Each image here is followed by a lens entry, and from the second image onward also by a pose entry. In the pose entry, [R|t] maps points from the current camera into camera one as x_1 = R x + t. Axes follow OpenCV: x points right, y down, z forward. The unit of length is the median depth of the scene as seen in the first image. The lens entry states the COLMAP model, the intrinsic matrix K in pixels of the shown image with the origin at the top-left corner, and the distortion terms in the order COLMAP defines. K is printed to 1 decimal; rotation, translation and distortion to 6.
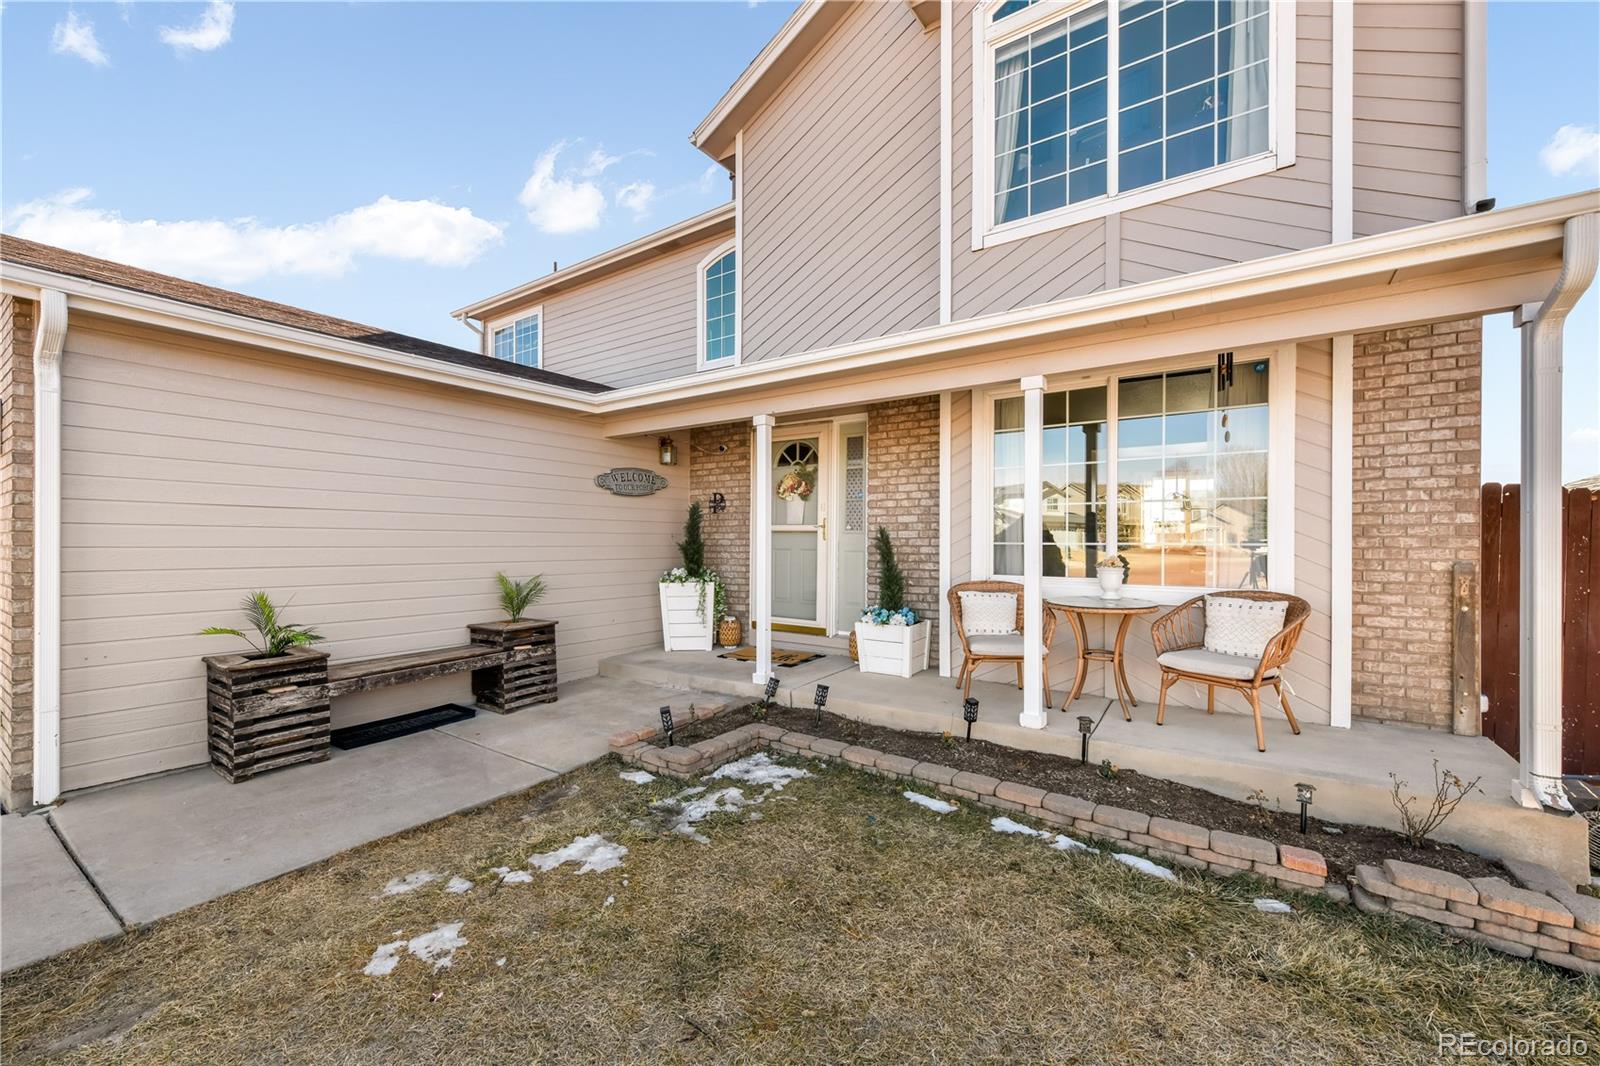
lens RADIAL K [[644.4, 0, 801.9], [0, 644.4, 533.0], [0, 0, 1]] dist [0.012346, 0.000135]
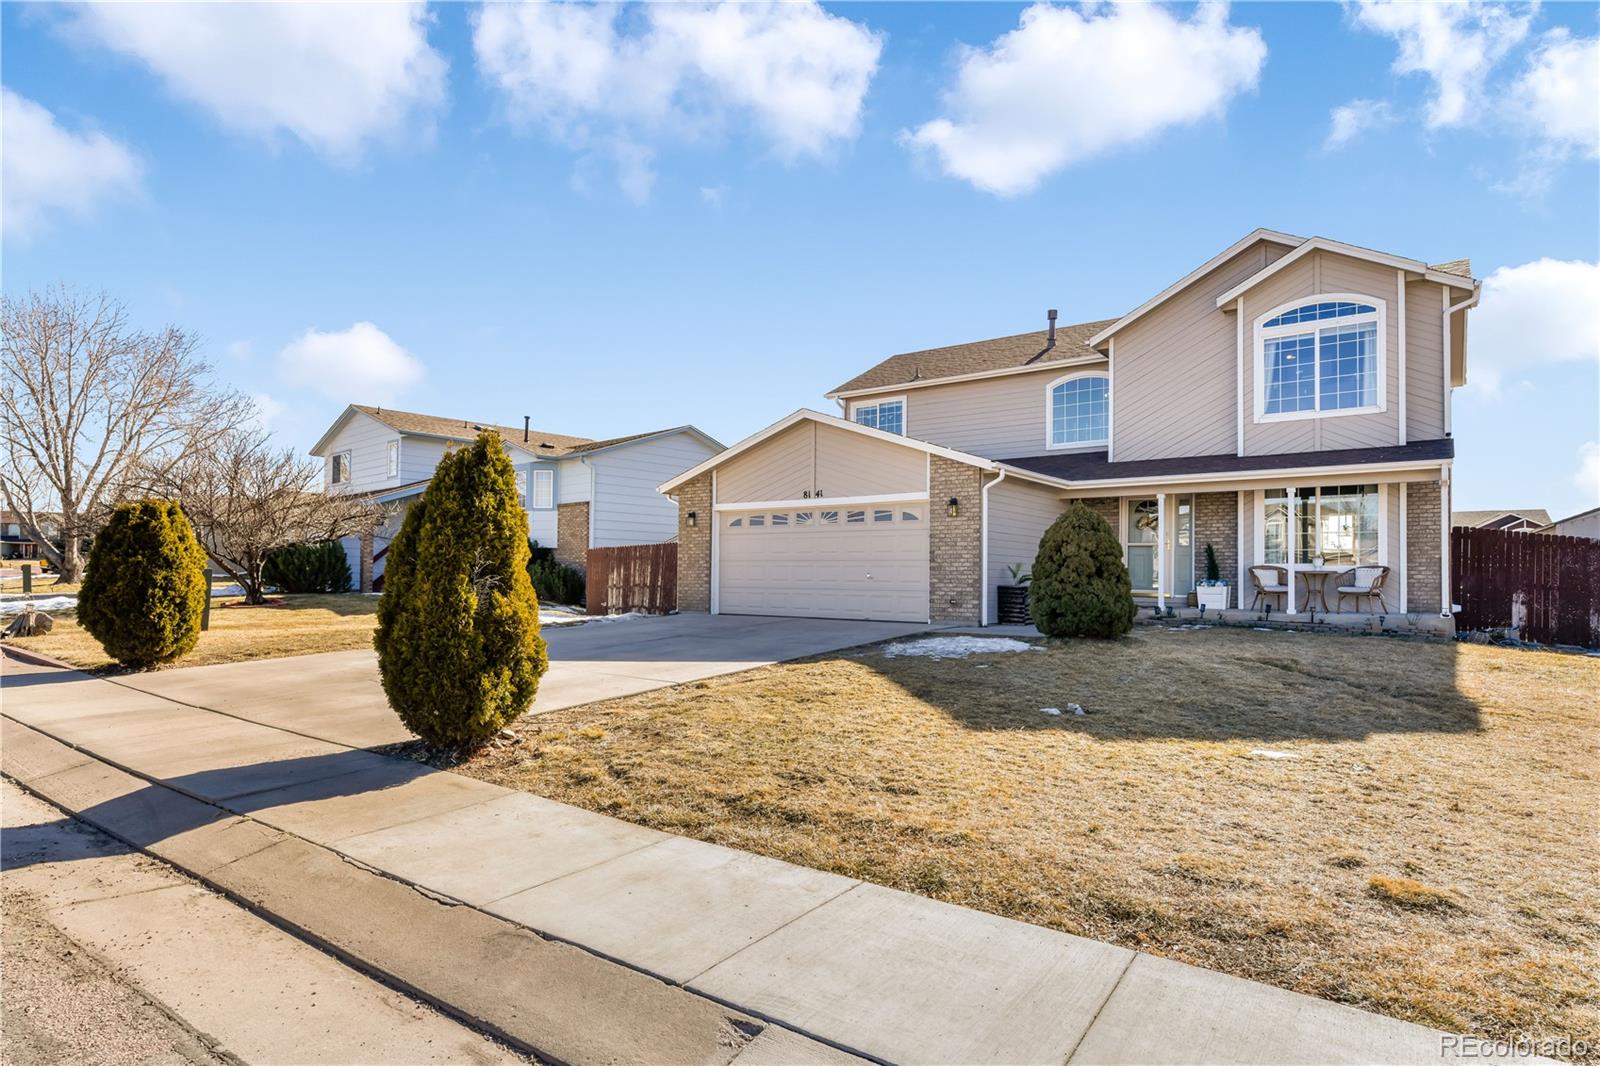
lens RADIAL K [[875.3, 0, 796.2], [0, 875.3, 543.1], [0, 0, 1]] dist [0.003097, -0.000142]
pose [[0.998709, 0.005934, -0.050451, -1.448538], [-0.007058, 0.999730, -0.022138, 0.085235], [0.050306, 0.022465, 0.998481, -2.635328]]
